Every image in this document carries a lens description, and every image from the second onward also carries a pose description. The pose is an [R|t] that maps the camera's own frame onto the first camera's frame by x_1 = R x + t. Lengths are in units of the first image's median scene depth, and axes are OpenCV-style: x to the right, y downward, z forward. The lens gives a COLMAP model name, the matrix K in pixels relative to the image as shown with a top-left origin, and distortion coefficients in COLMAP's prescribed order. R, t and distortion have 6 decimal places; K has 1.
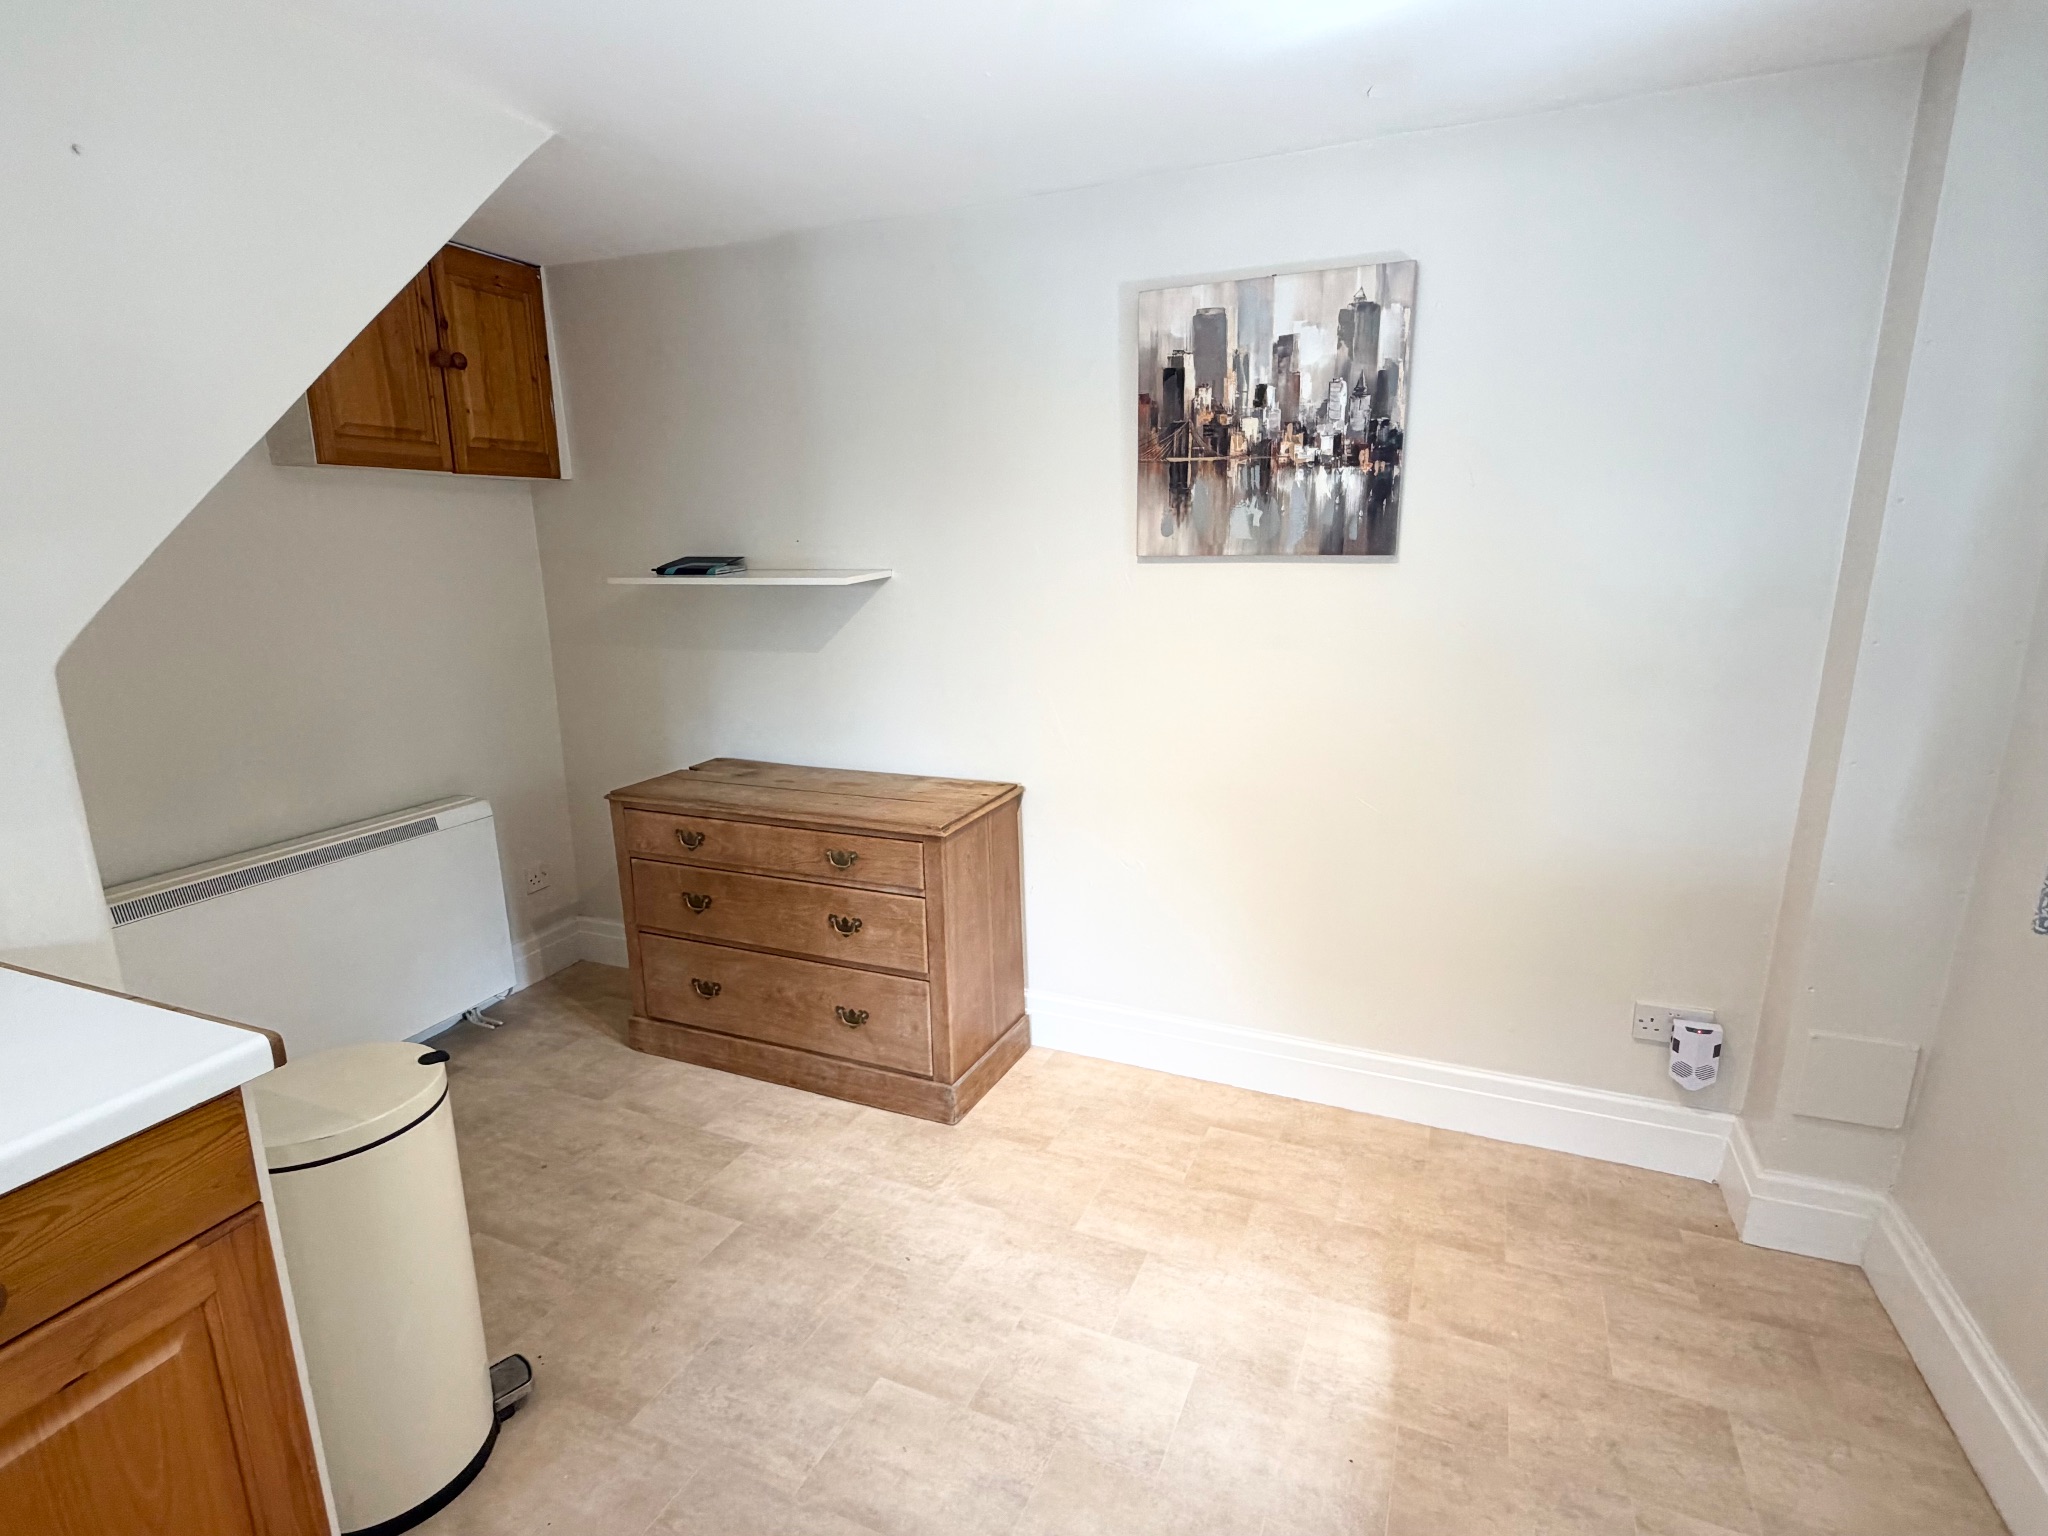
lens RADIAL K [[1028.1, 0, 1023.3], [0, 1028.1, 771.5], [0, 0, 1]] dist [-0.001885, -0.000826]
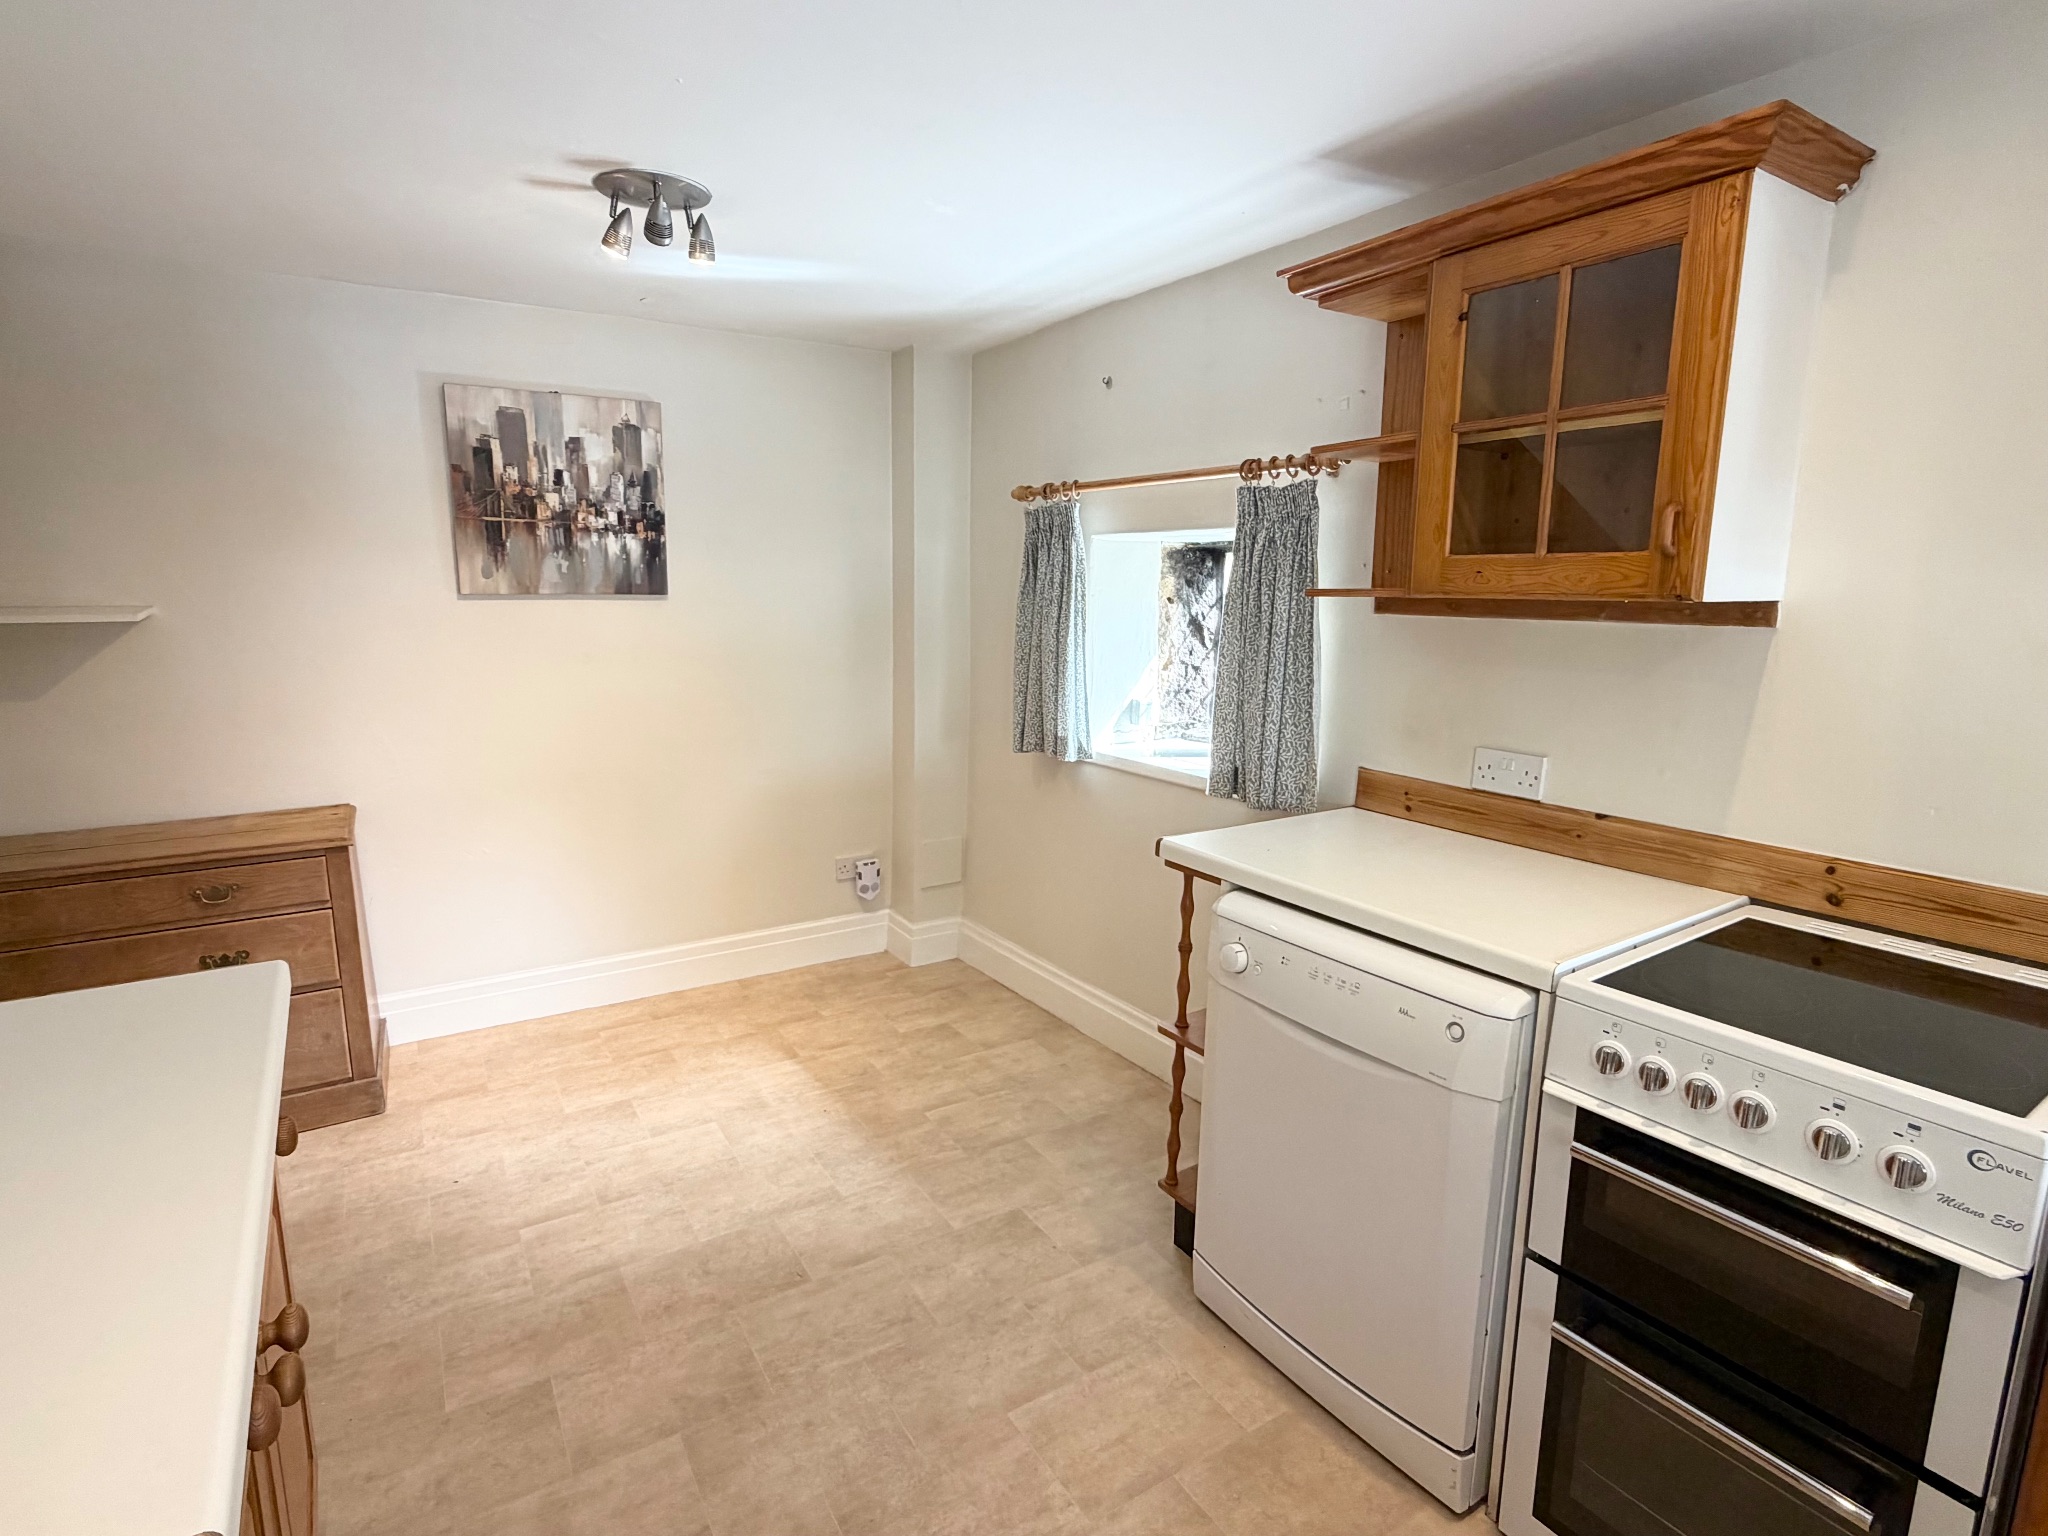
lens RADIAL K [[1028.1, 0, 1017.8], [0, 1028.1, 766.1], [0, 0, 1]] dist [-0.001885, -0.000826]
pose [[0.567083, -0.128316, 0.813604, -0.581797], [0.166665, 0.985233, 0.039218, 0.058089], [-0.806622, 0.113360, 0.580095, -0.235271]]
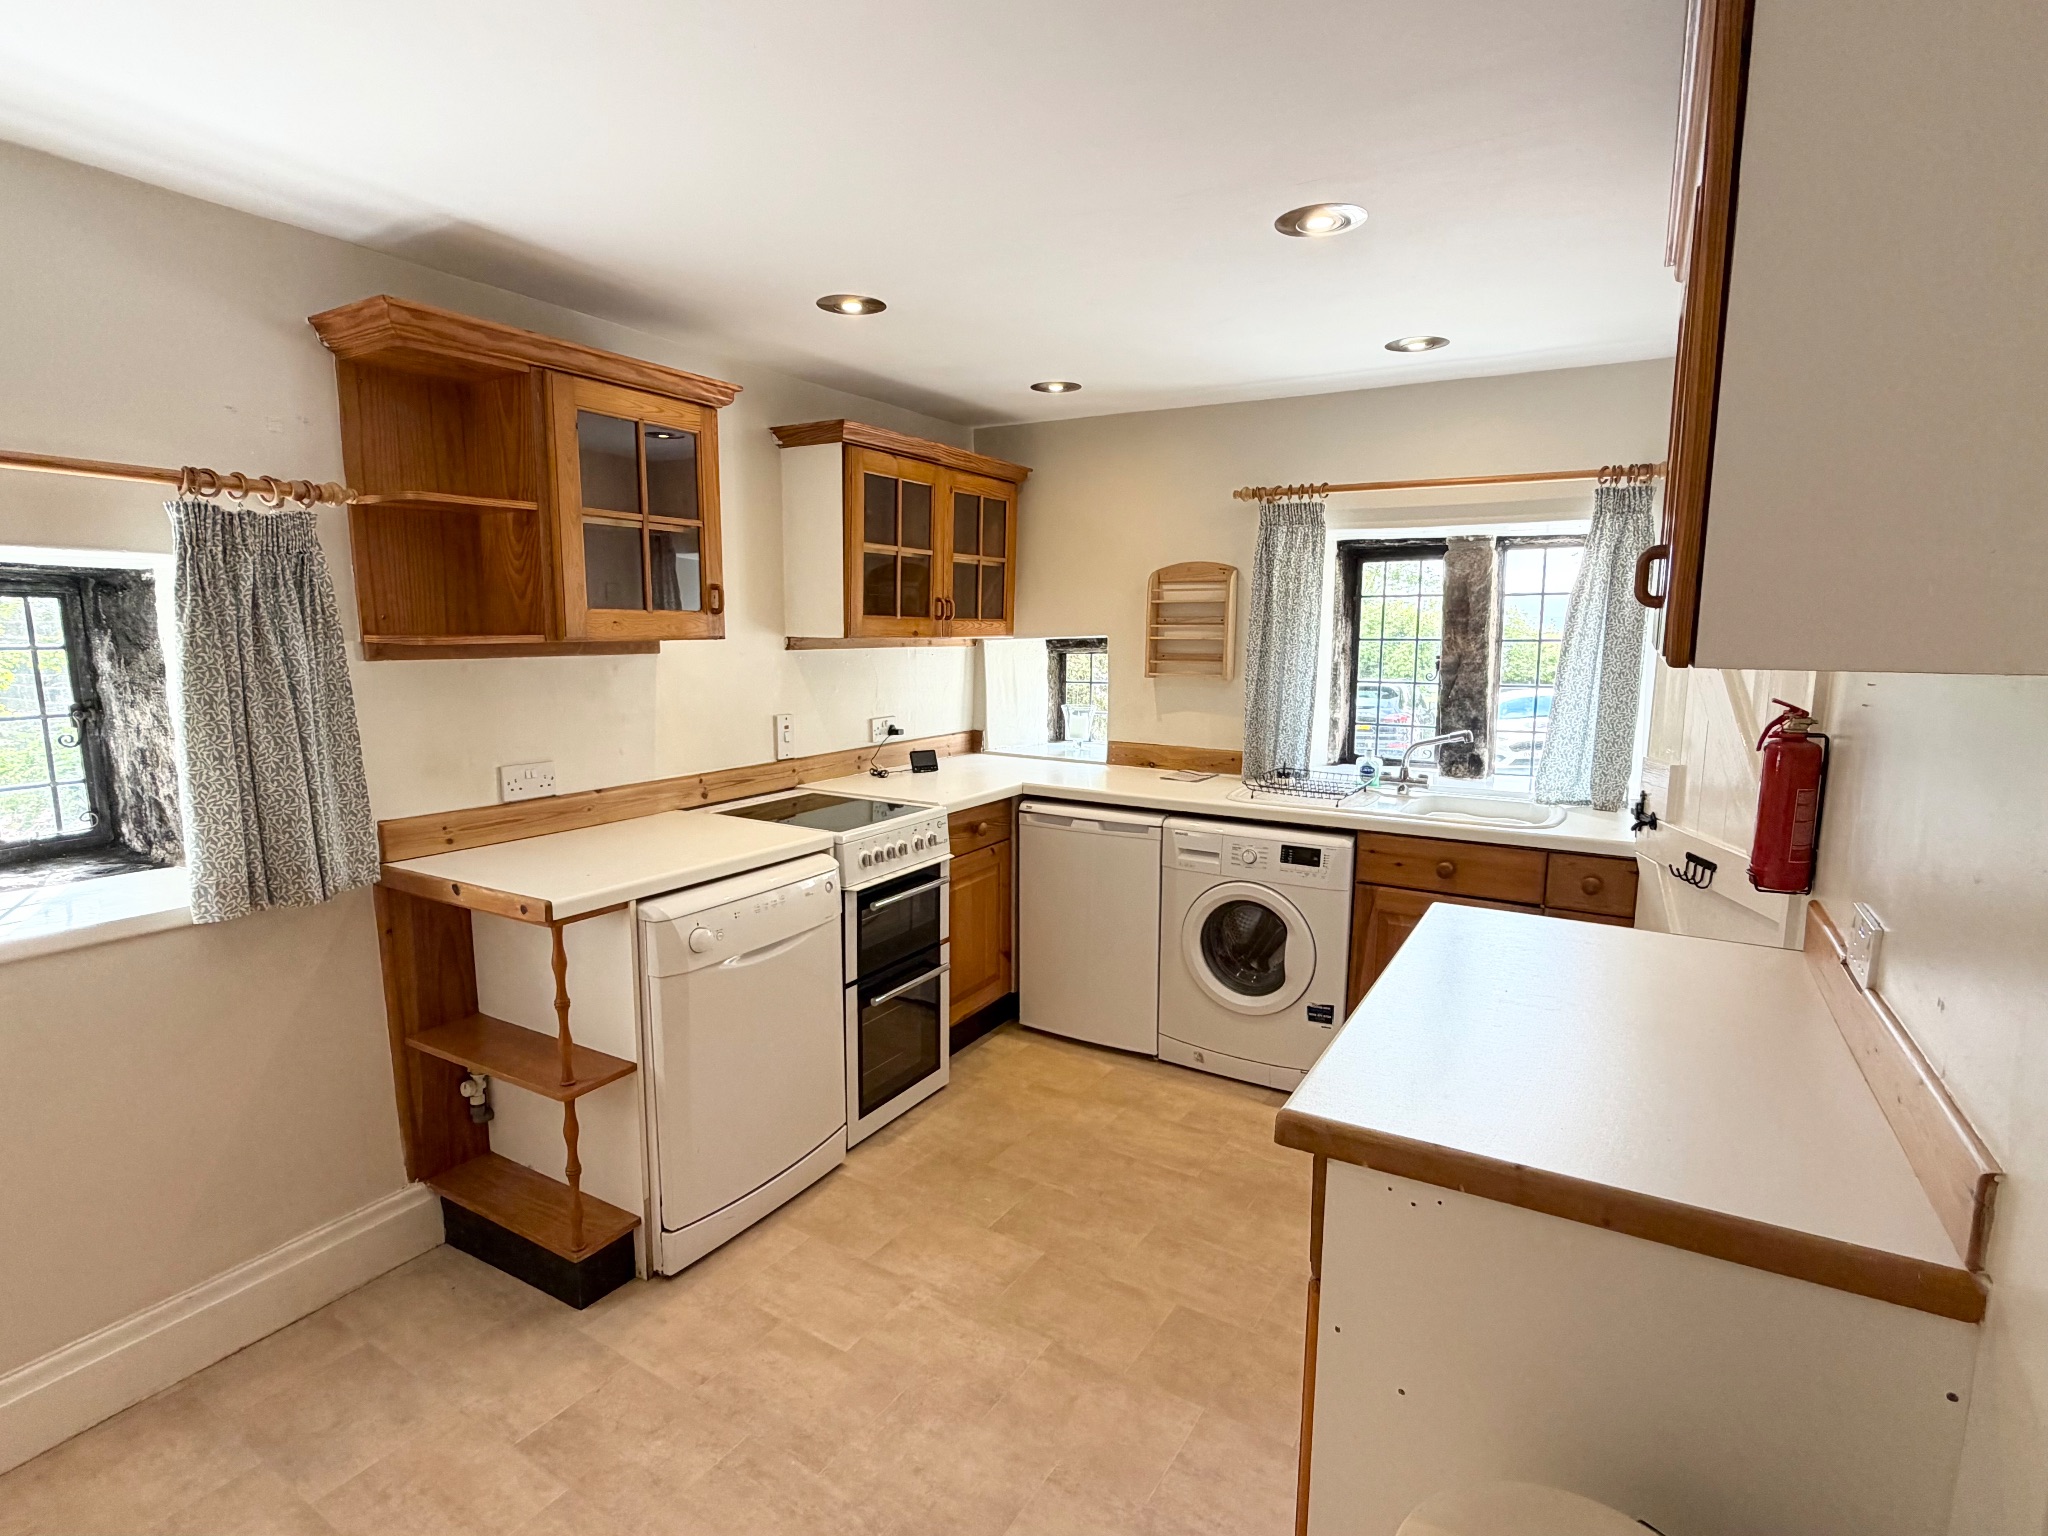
lens RADIAL K [[1028.1, 0, 1018.8], [0, 1028.1, 773.8], [0, 0, 1]] dist [-0.001885, -0.000826]
pose [[-0.989038, -0.013754, 0.147017, -0.087086], [0.039582, 0.934517, 0.353710, -0.402166], [-0.142254, 0.355652, -0.923729, 1.704538]]
